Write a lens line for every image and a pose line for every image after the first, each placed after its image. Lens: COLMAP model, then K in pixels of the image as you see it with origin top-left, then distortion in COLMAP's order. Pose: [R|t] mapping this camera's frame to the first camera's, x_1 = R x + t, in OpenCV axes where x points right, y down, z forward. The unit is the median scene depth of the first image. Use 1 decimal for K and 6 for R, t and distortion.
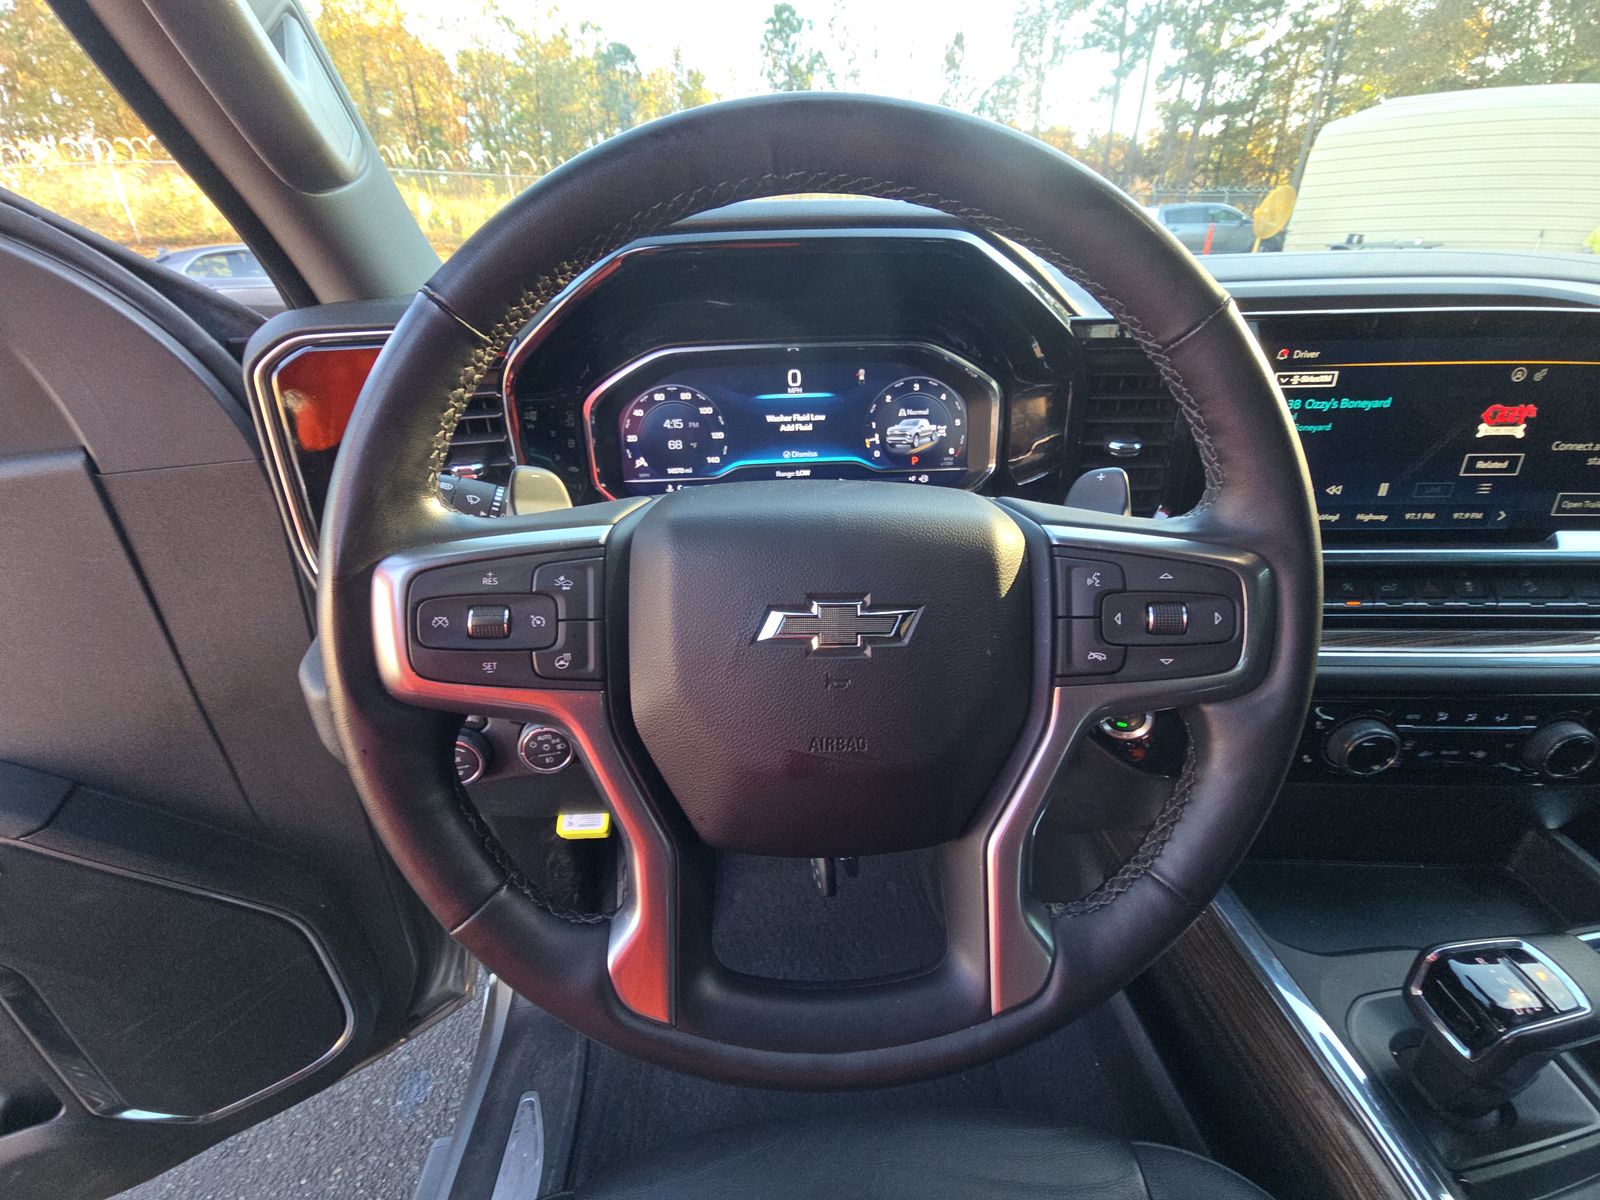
lens RADIAL K [[653.8, 0, 800.0], [0, 653.8, 600.0], [0, 0, 1]] dist [0.010788, -0.009147]
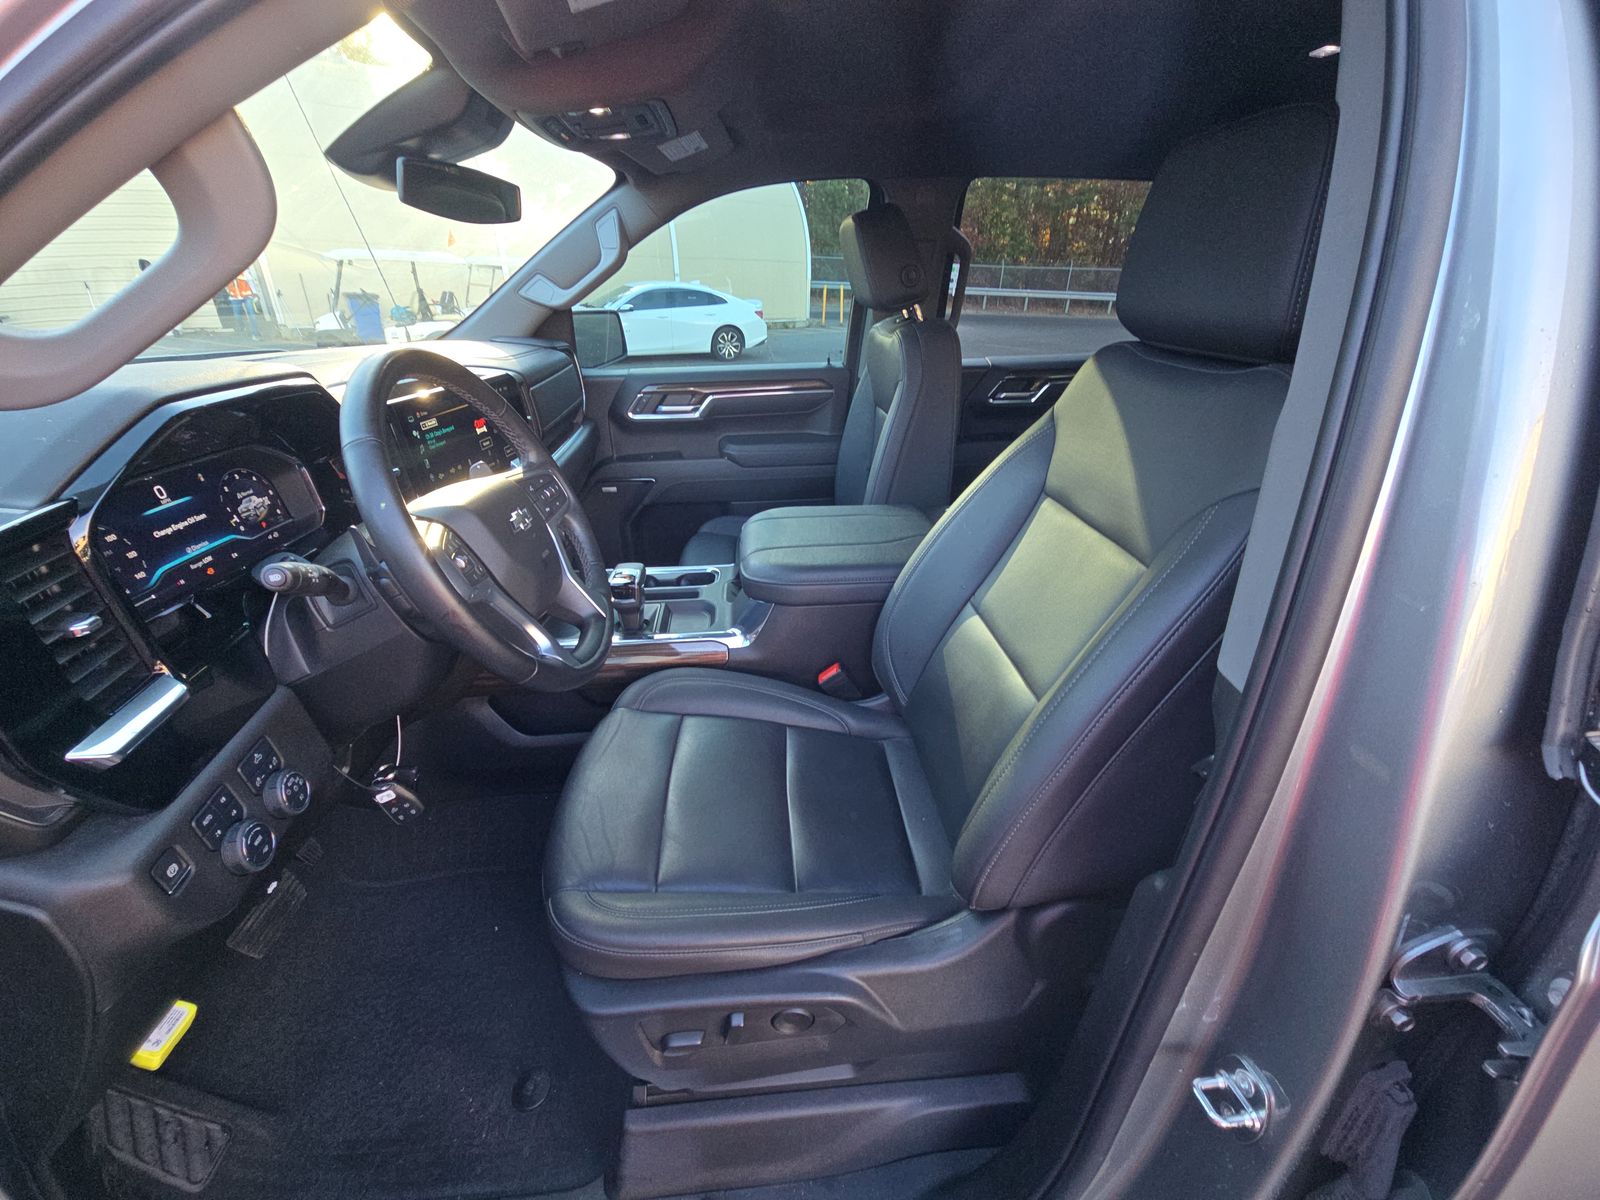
lens RADIAL K [[665.6, 0, 818.5], [0, 665.6, 600.6], [0, 0, 1]] dist [-0.004409, -0.000208]
pose [[-0.028912, -0.401564, 0.915374, -0.074062], [0.453294, 0.810915, 0.370056, -0.004229], [-0.890892, 0.425633, 0.158581, -0.012795]]
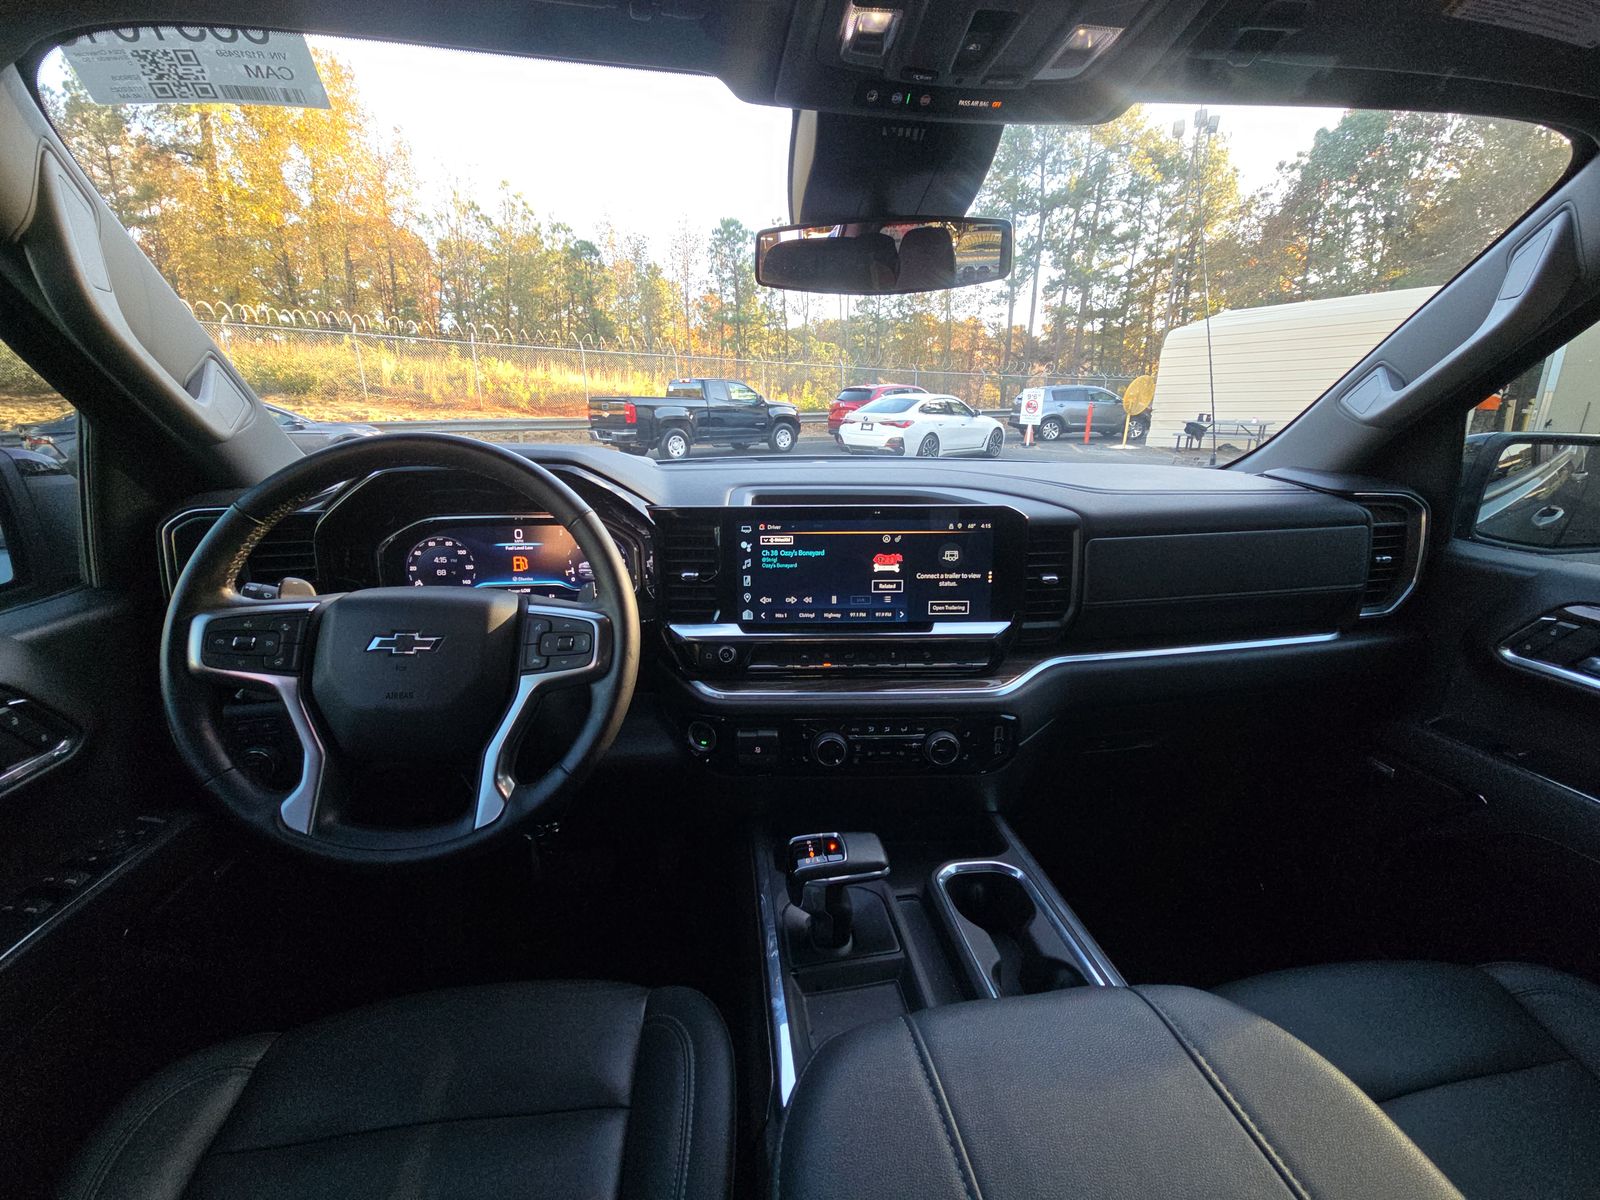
lens RADIAL K [[665.6, 0, 818.5], [0, 665.6, 600.6], [0, 0, 1]] dist [-0.004409, -0.000208]
pose [[0.996436, 0.005449, 0.084173, 0.035044], [0.012054, 0.978470, -0.206036, 0.010393], [-0.083483, 0.206317, 0.974917, -0.038315]]
